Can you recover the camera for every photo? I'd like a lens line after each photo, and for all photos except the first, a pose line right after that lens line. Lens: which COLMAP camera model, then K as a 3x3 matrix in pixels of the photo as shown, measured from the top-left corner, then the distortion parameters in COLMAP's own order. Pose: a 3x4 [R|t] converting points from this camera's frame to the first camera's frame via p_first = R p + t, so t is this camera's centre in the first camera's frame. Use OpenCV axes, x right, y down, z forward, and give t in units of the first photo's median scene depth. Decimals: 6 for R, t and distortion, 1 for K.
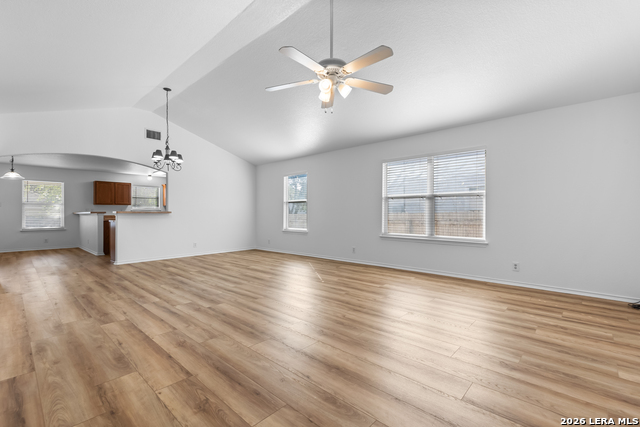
lens RADIAL K [[293.6, 0, 321.6], [0, 293.6, 213.2], [0, 0, 1]] dist [0.003762, 0.000120]
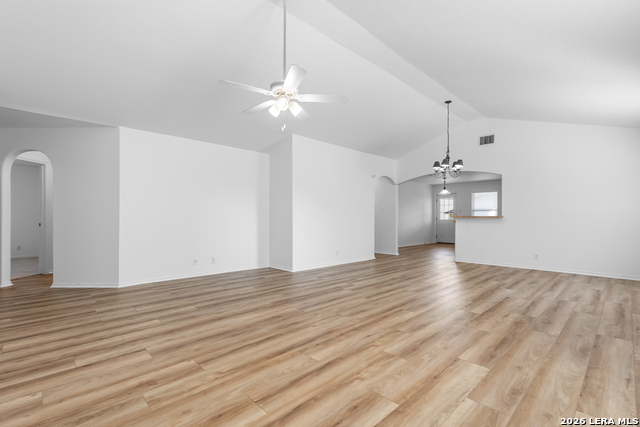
lens RADIAL K [[293.6, 0, 321.7], [0, 293.6, 216.2], [0, 0, 1]] dist [0.003762, 0.000120]
pose [[-0.075599, -0.002304, -0.997136, 0.958814], [-0.001776, 0.999996, -0.002176, -0.004431], [0.997137, 0.001607, -0.075602, 1.022861]]
